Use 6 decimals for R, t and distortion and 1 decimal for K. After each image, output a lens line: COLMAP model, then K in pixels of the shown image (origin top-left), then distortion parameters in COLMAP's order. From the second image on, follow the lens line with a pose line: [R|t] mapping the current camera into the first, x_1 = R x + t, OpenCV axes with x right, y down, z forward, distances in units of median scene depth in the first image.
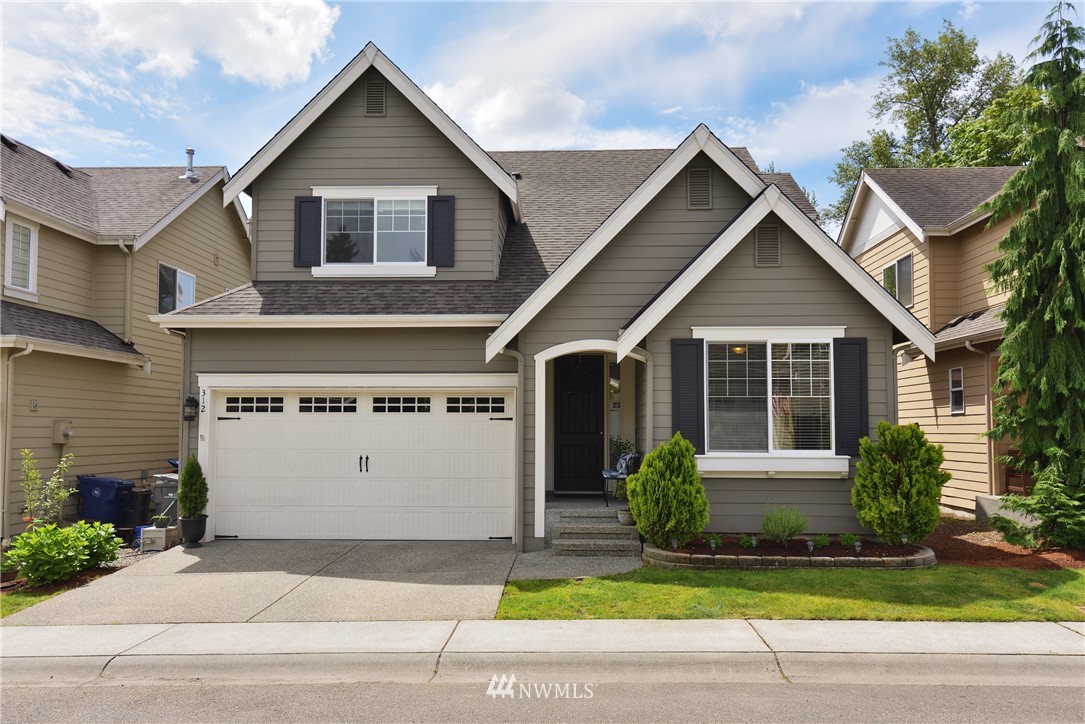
lens RADIAL K [[884.4, 0, 542.7], [0, 884.4, 363.4], [0, 0, 1]] dist [0.014214, 0.004852]
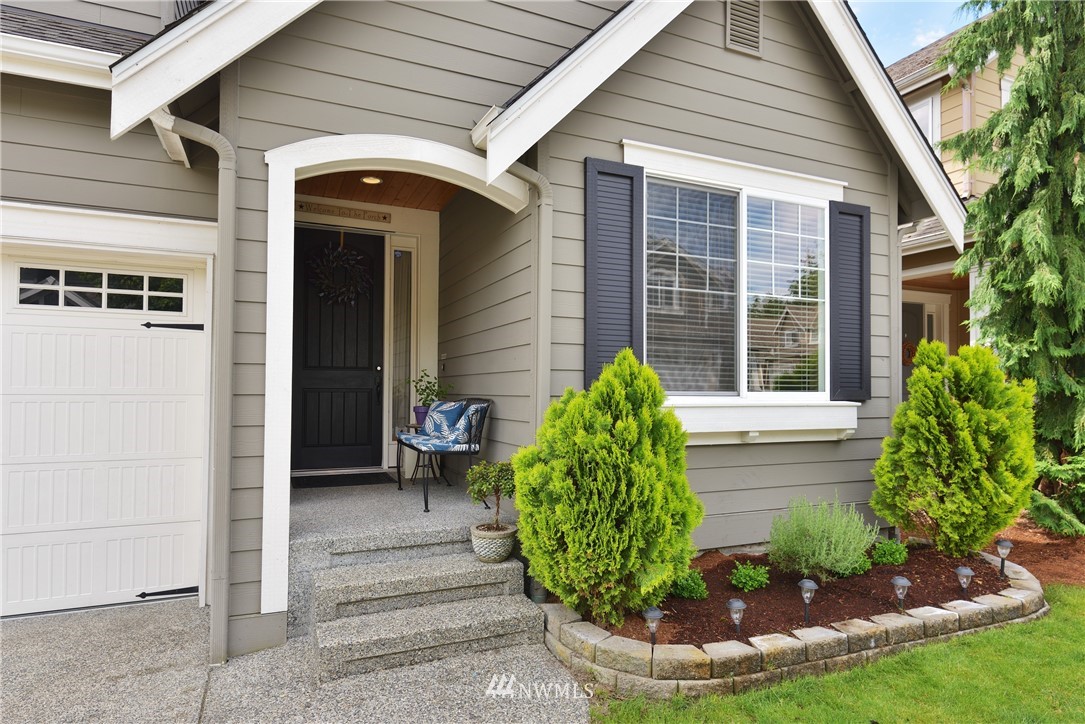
lens RADIAL K [[618.6, 0, 544.6], [0, 618.6, 378.5], [0, 0, 1]] dist [0.009574, -0.001867]
pose [[0.897642, 0.011827, 0.440566, -0.018586], [-0.035736, 0.998301, 0.046013, 0.075537], [-0.439273, -0.057047, 0.896540, 0.703432]]
